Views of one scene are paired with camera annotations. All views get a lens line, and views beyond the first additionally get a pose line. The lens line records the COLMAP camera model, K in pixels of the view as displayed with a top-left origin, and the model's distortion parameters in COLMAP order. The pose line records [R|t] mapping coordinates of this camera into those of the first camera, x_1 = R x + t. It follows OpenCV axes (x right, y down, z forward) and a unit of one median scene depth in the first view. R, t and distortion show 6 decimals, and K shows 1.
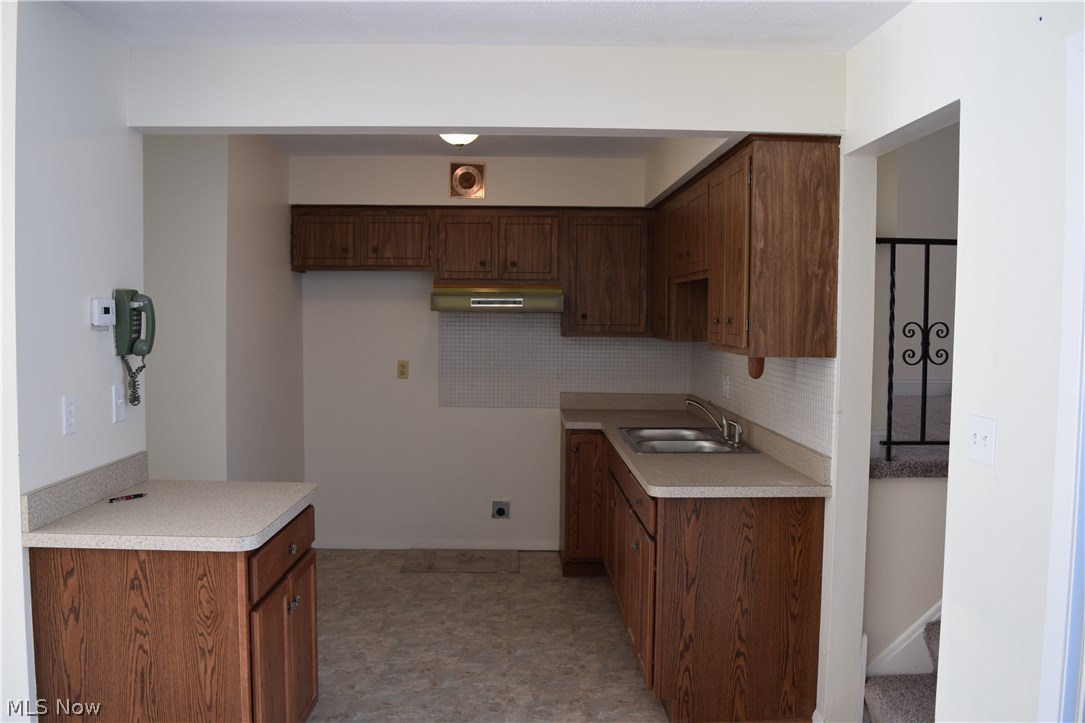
lens RADIAL K [[842.6, 0, 542.5], [0, 842.6, 361.5], [0, 0, 1]] dist [-0.095875, 0.005828]
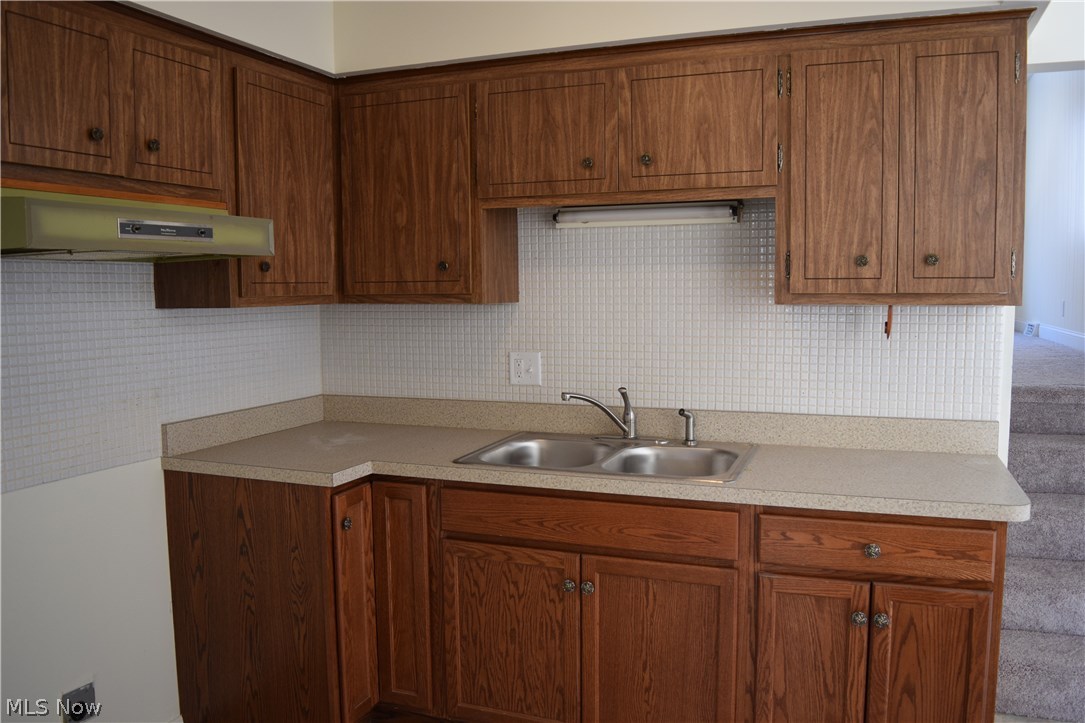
lens RADIAL K [[842.6, 0, 542.5], [0, 842.6, 361.5], [0, 0, 1]] dist [-0.095875, 0.005828]
pose [[0.386179, -0.096558, 0.917356, -0.354898], [0.065169, 0.994877, 0.077284, -0.024403], [-0.920119, 0.029938, 0.390493, 0.651315]]
